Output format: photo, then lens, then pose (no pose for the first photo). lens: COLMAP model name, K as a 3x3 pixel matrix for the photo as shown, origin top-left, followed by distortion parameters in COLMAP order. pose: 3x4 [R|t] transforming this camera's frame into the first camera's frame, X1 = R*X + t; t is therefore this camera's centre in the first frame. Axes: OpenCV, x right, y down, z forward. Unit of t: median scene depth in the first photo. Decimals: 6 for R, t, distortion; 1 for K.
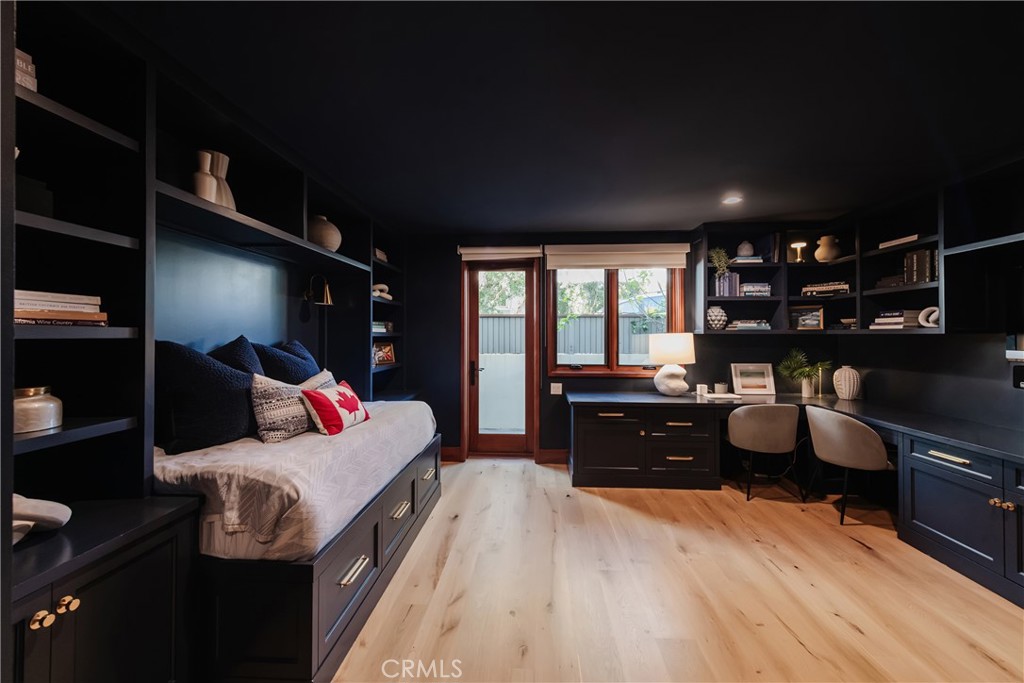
lens RADIAL K [[407.3, 0, 514.9], [0, 407.3, 337.8], [0, 0, 1]] dist [0.000873, 0.000066]
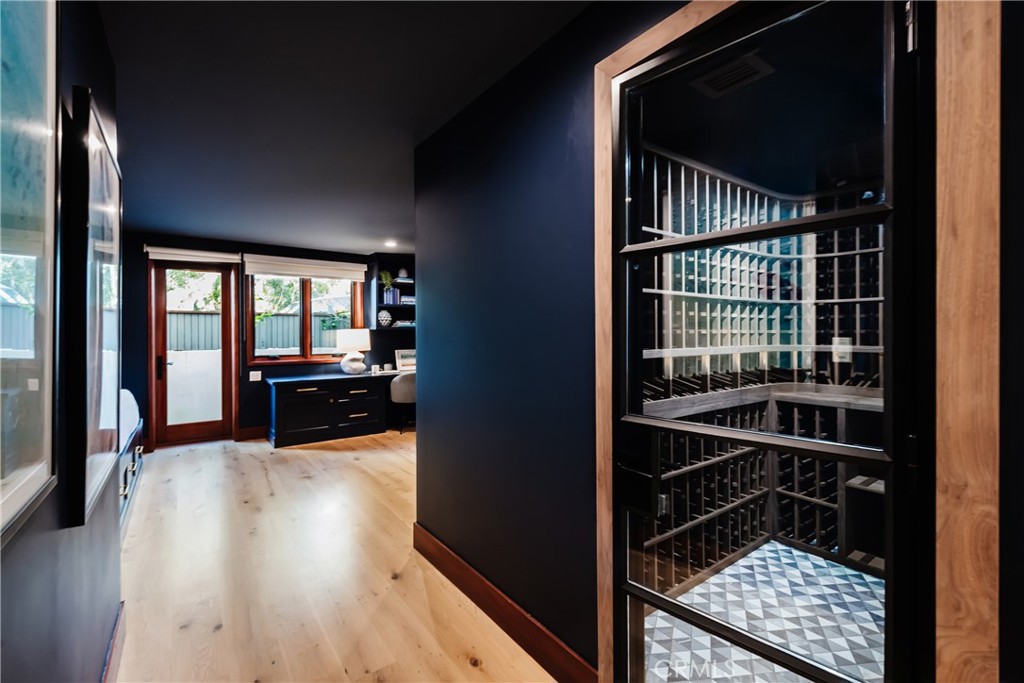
lens RADIAL K [[464.1, 0, 528.0], [0, 464.1, 325.6], [0, 0, 1]] dist [0.019883, -0.000022]
pose [[0.762683, 0.006770, 0.646737, -0.173198], [0.011086, 0.999662, -0.023537, 0.019495], [-0.646678, 0.025121, 0.762350, -0.548226]]
